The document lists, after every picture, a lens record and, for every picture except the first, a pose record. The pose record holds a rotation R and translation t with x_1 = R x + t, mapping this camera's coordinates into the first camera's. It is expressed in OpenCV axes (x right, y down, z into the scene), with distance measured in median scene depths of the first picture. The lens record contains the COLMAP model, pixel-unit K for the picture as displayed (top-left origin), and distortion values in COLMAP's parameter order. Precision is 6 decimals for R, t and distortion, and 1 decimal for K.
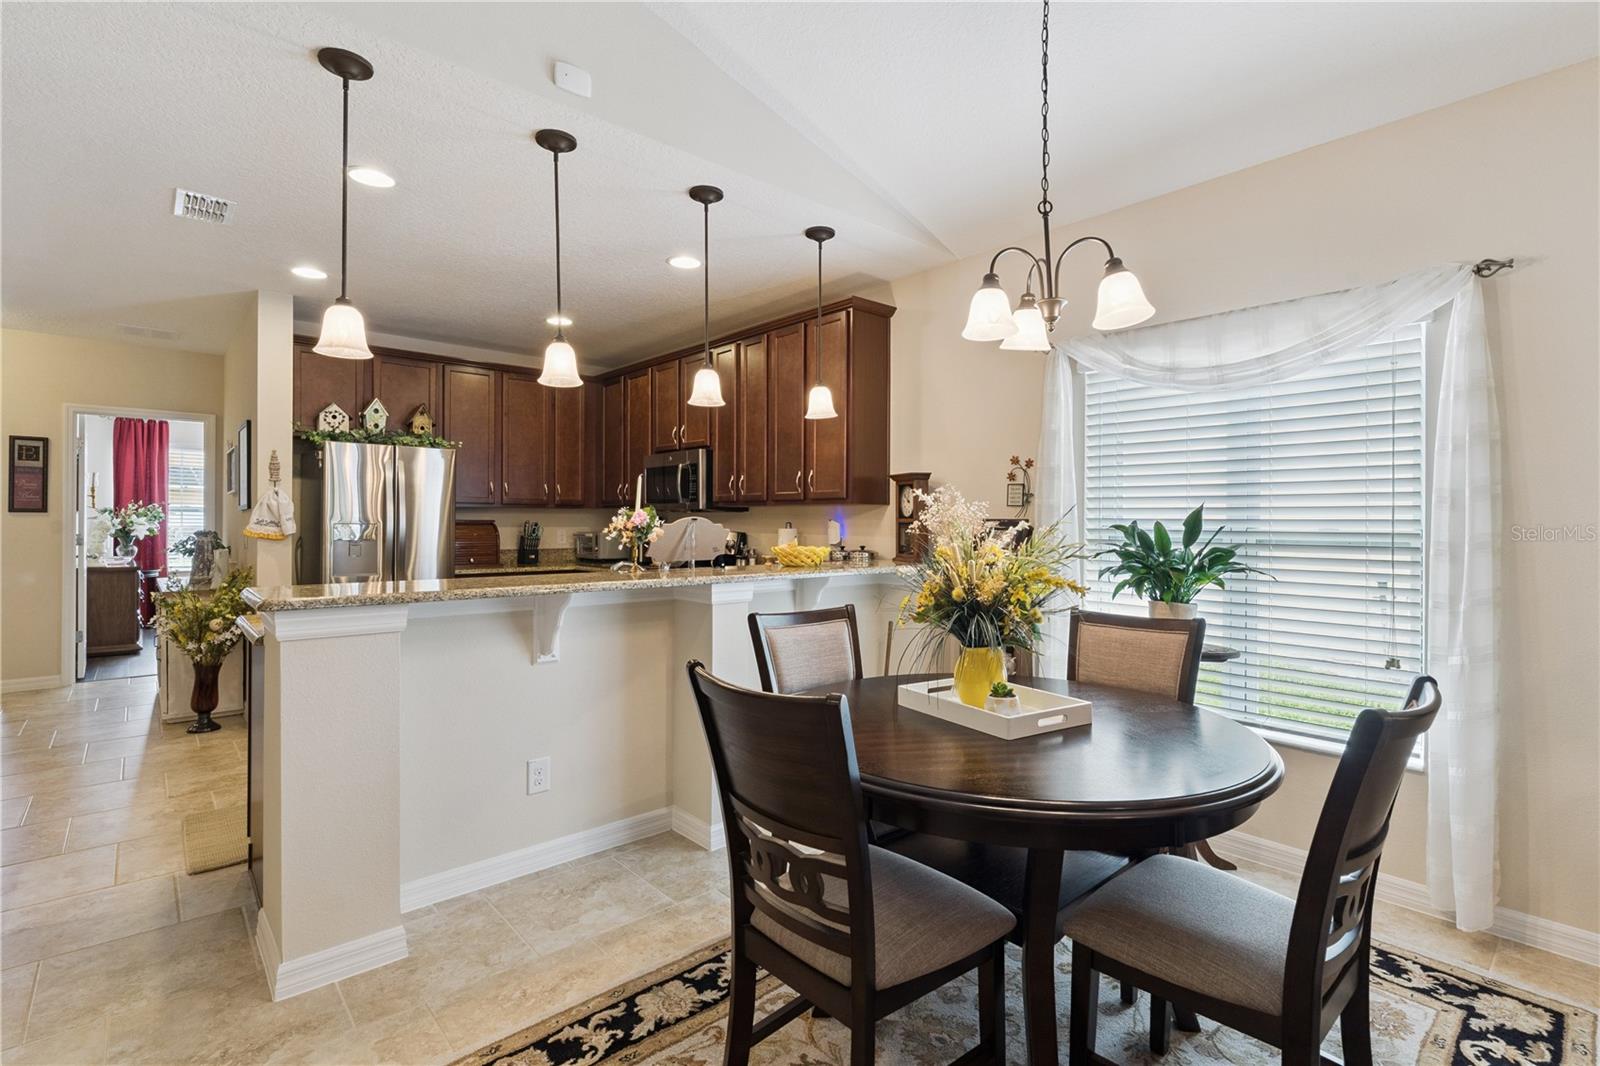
lens RADIAL K [[748.0, 0, 801.7], [0, 748.0, 514.8], [0, 0, 1]] dist [-0.001568, 0.000706]
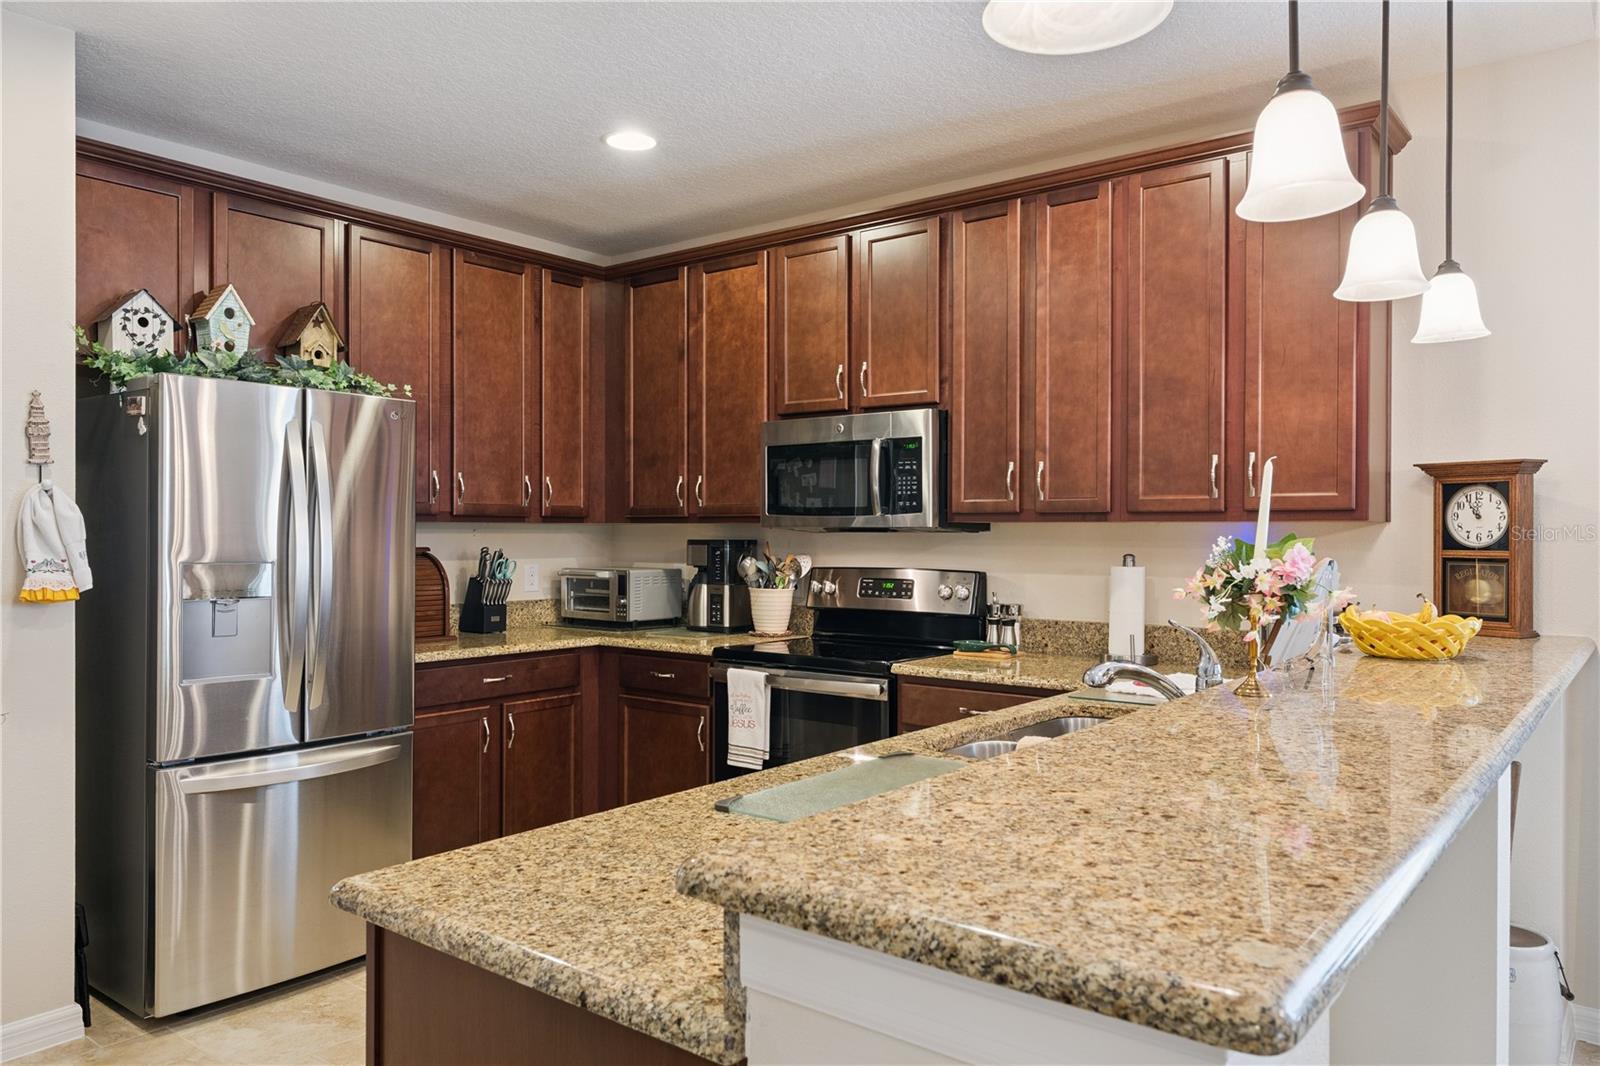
lens RADIAL K [[1106.4, 0, 800.0], [0, 1106.4, 533.0], [0, 0, 1]] dist [-0.004503, -0.001630]
pose [[0.985234, -0.001420, 0.171205, -0.327888], [-0.000234, 0.999954, 0.009637, -0.010599], [-0.171210, -0.009535, 0.985188, 0.262806]]
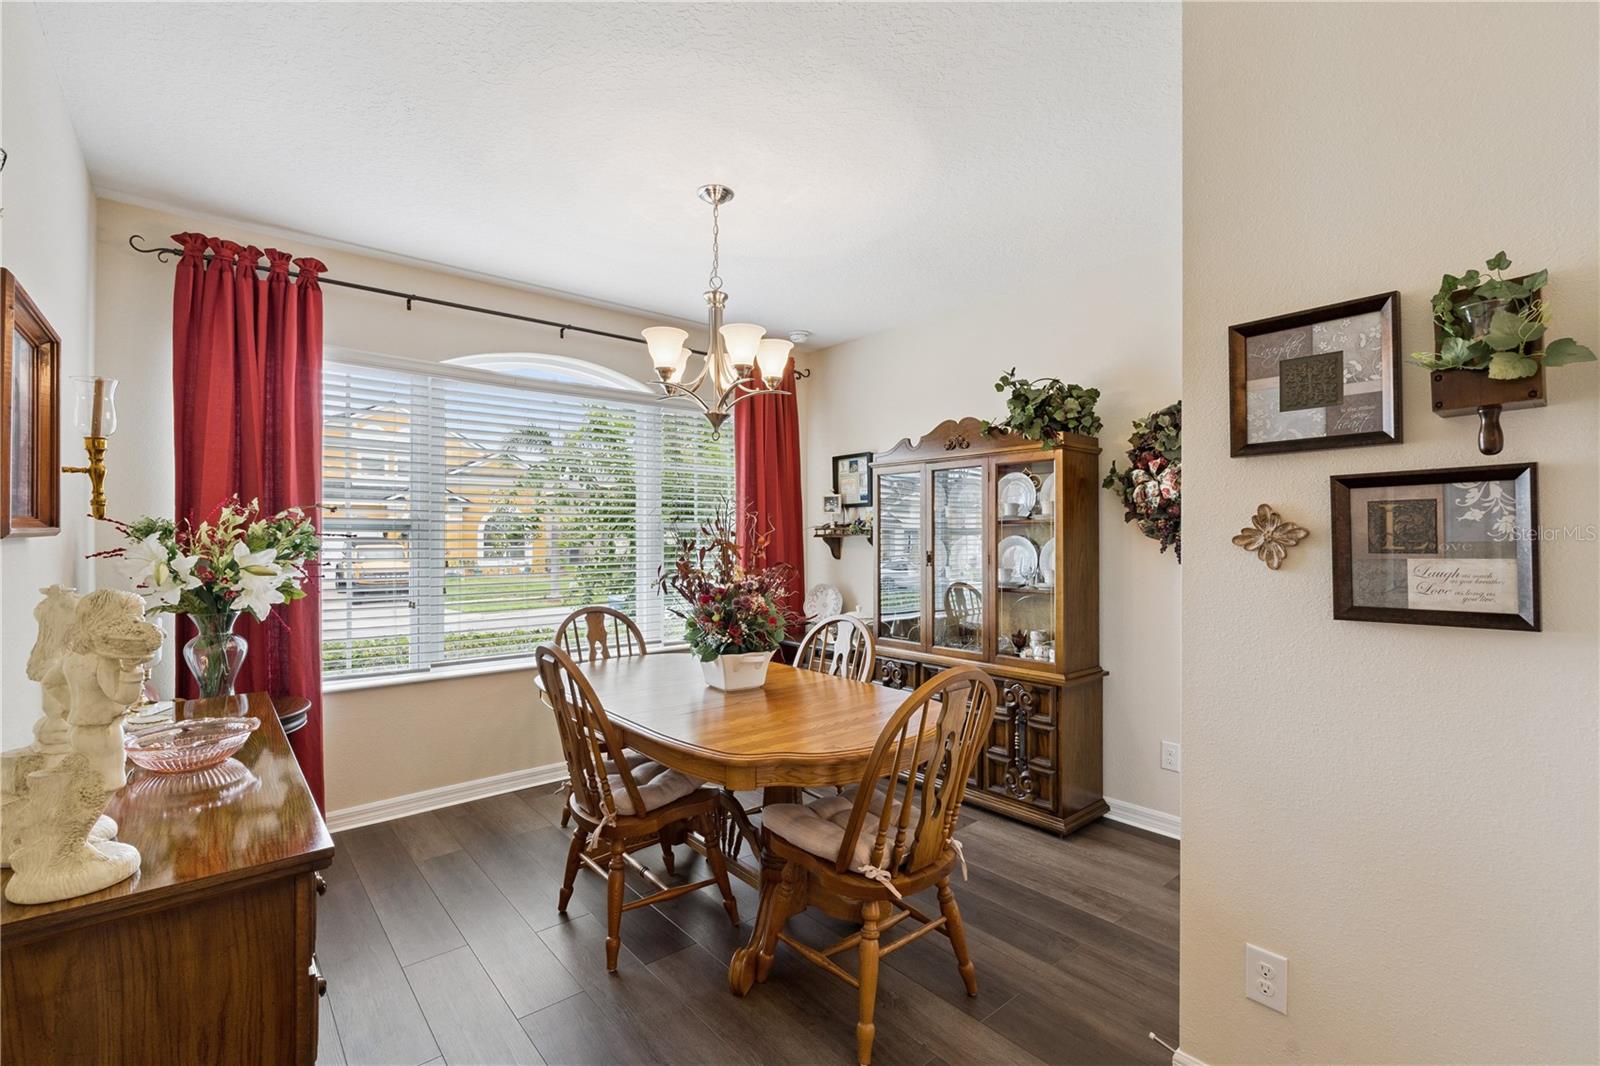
lens RADIAL K [[715.7, 0, 800.0], [0, 715.7, 533.0], [0, 0, 1]] dist [-0.000585, -0.000104]
pose [[0.999525, -0.007021, -0.030008, -1.008597], [0.006974, 0.999974, -0.001703, -0.002364], [0.030019, 0.001493, 0.999548, 1.098503]]
